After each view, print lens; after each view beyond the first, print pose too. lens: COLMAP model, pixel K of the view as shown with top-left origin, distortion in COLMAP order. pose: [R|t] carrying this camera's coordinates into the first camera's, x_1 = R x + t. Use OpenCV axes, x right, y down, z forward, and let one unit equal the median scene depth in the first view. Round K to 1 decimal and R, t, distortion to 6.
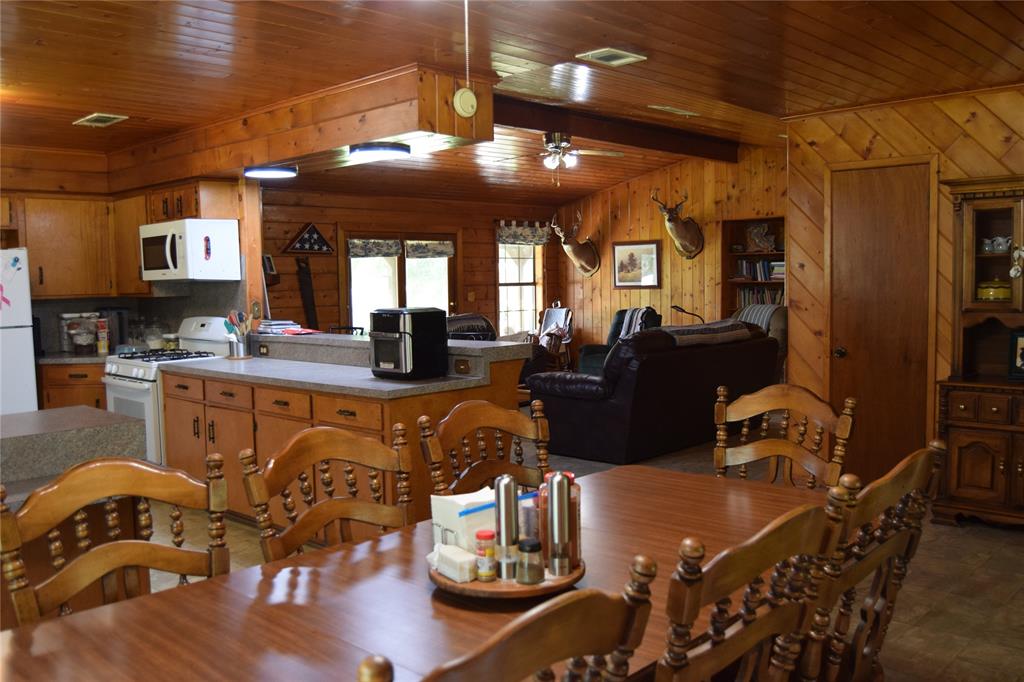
lens RADIAL K [[889.9, 0, 520.5], [0, 889.9, 344.1], [0, 0, 1]] dist [-0.085594, 0.038321]
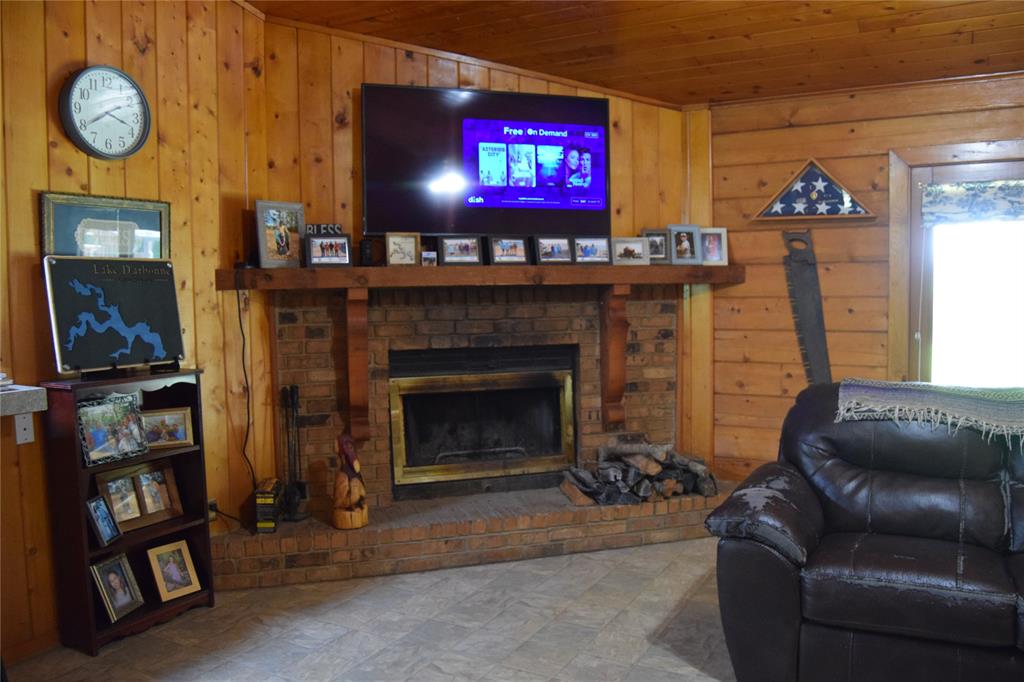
lens RADIAL K [[798.0, 0, 522.4], [0, 798.0, 343.6], [0, 0, 1]] dist [-0.090030, 0.032262]
pose [[0.256124, 0.078777, -0.963429, 0.143060], [-0.061921, 0.995964, 0.064976, -0.054095], [0.964659, 0.043014, 0.259968, 0.737351]]
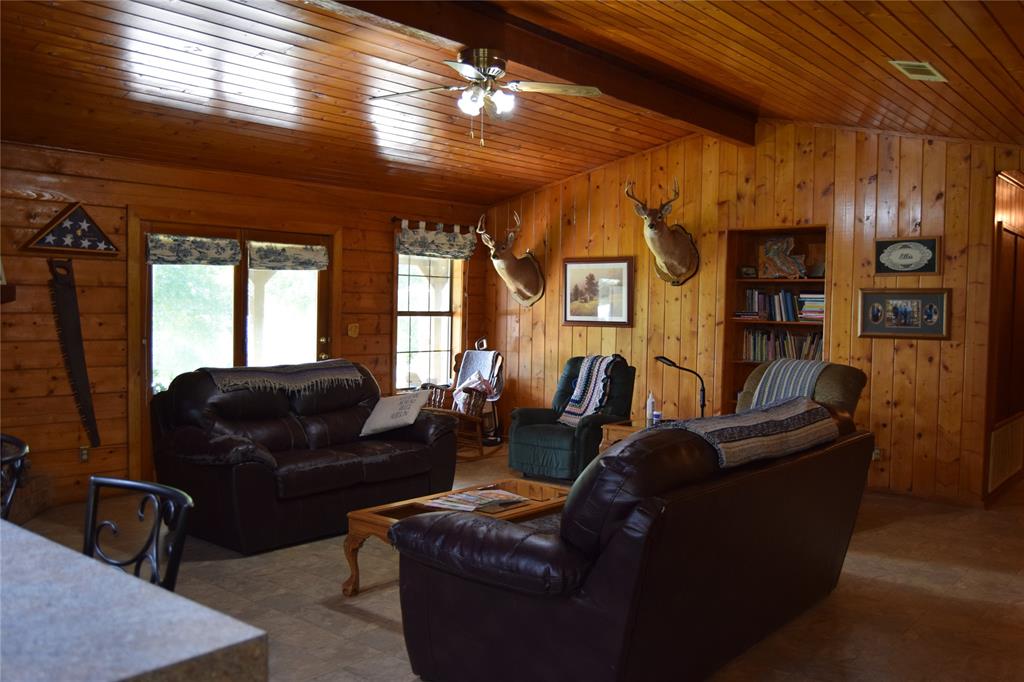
lens RADIAL K [[889.9, 0, 519.6], [0, 889.9, 342.0], [0, 0, 1]] dist [-0.085594, 0.038321]
pose [[0.996915, 0.032018, 0.071664, 0.026183], [-0.029724, 0.999018, -0.032849, -0.030847], [-0.072646, 0.030617, 0.996888, 0.382211]]
